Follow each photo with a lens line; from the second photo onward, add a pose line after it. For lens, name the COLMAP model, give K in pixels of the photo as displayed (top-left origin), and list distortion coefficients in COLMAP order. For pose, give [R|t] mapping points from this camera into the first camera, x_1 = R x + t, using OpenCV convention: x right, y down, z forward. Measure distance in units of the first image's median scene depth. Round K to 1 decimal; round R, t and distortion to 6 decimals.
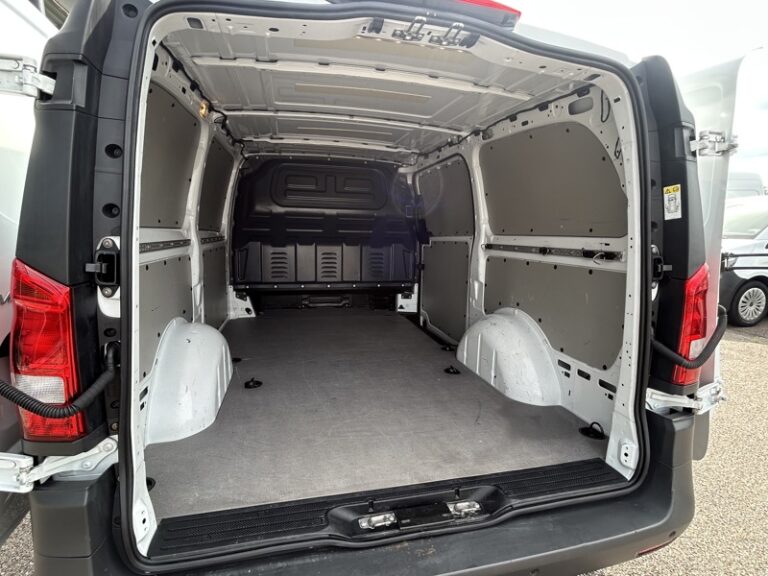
lens RADIAL K [[388.8, 0, 381.2], [0, 388.8, 286.1], [0, 0, 1]] dist [-0.009252, 0.005662]
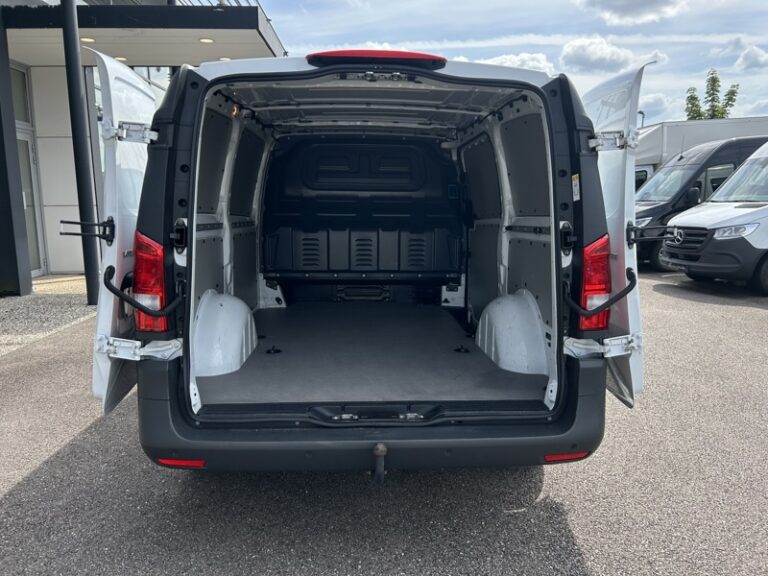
lens RADIAL K [[583.3, 0, 384.1], [0, 583.3, 289.9], [0, 0, 1]] dist [0.037177, -0.050491]
pose [[0.984053, 0.009701, -0.177609, 0.360701], [-0.012208, 0.999841, -0.013026, 0.118546], [0.177454, 0.014987, 0.984015, -0.775765]]
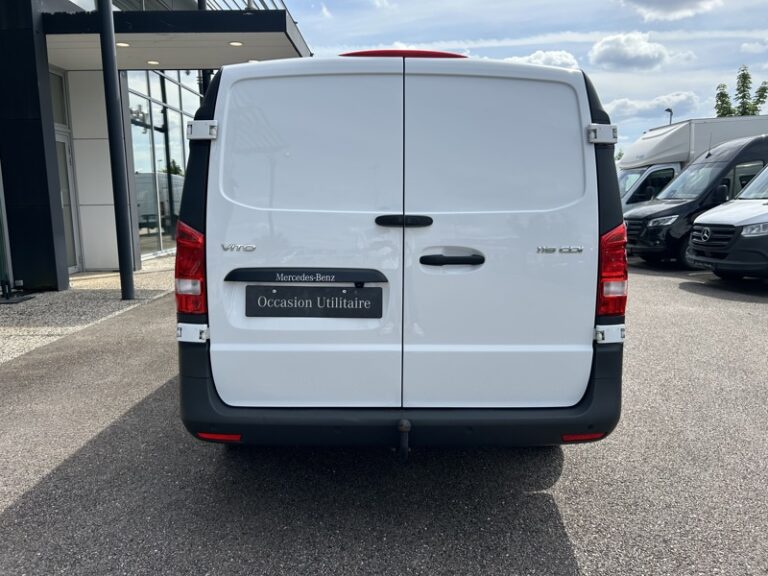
lens RADIAL K [[583.3, 0, 382.8], [0, 583.3, 289.8], [0, 0, 1]] dist [0.037177, -0.050491]
pose [[0.975704, 0.012123, -0.218759, 0.372813], [-0.015532, 0.999783, -0.013873, 0.157917], [0.218543, 0.016934, 0.975680, -0.856865]]
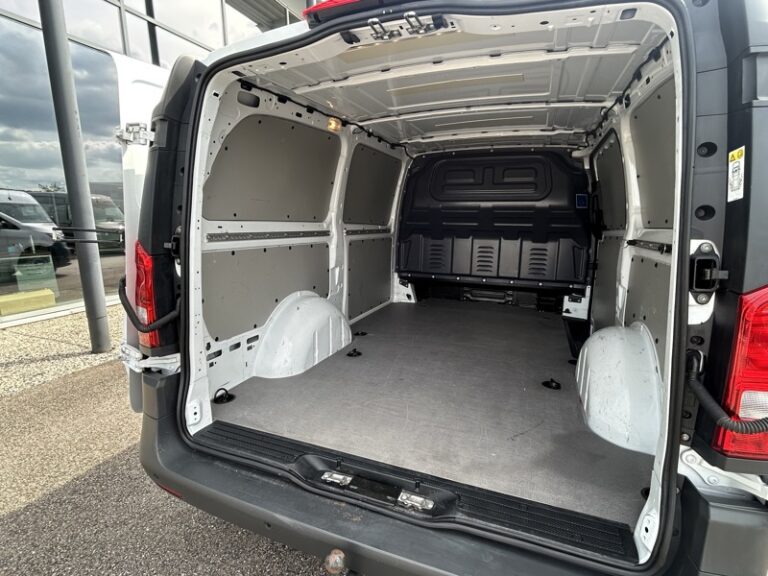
lens RADIAL K [[388.8, 0, 380.4], [0, 388.8, 286.0], [0, 0, 1]] dist [-0.009252, 0.005662]
pose [[0.817040, 0.086767, -0.570016, 0.495473], [-0.079166, 0.996131, 0.038156, -0.005498], [0.571121, 0.013951, 0.820747, 0.095671]]
